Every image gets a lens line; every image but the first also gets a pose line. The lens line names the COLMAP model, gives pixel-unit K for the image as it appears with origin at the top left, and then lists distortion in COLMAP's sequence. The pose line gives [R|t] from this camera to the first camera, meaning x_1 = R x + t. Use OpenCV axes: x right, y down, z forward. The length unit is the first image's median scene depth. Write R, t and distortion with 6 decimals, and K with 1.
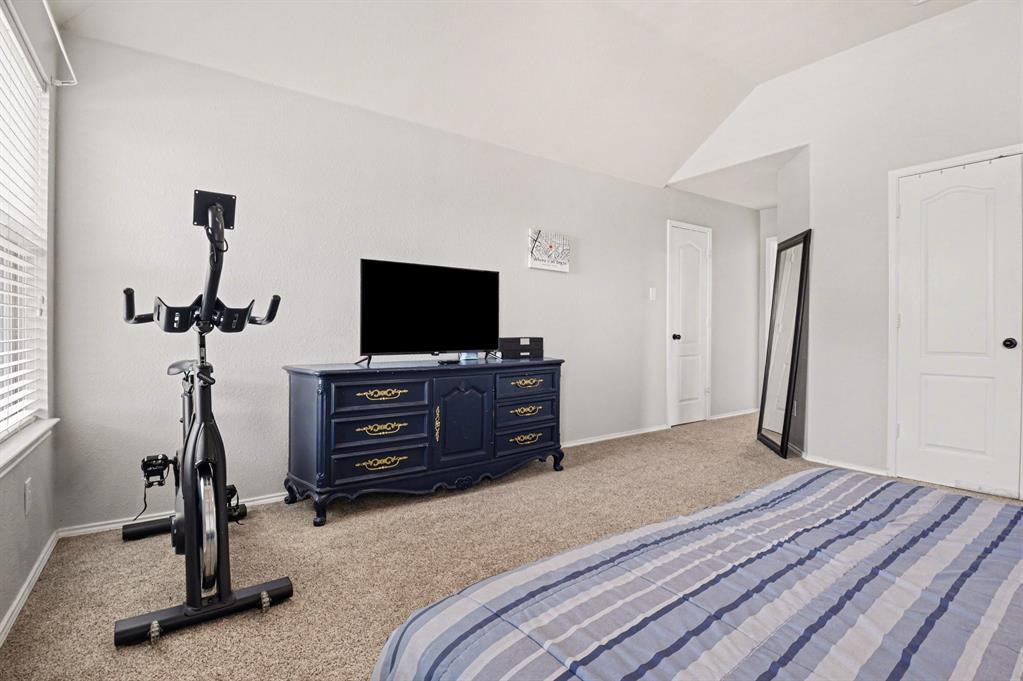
lens RADIAL K [[474.7, 0, 518.1], [0, 474.7, 339.2], [0, 0, 1]] dist [-0.015452, -0.003625]
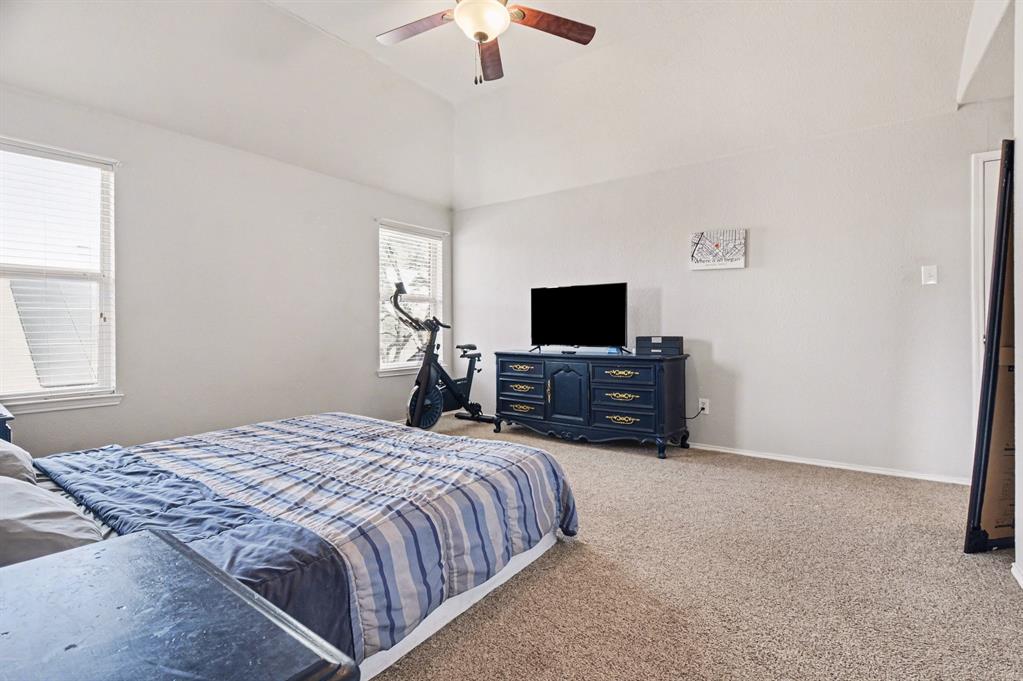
lens RADIAL K [[501.7, 0, 510.1], [0, 501.7, 334.1], [0, 0, 1]] dist [-0.003949, -0.000352]
pose [[0.290852, 0.007098, -0.956742, 1.131314], [-0.012888, 0.999911, 0.003500, -0.009549], [0.956681, 0.011312, 0.290918, 0.338048]]
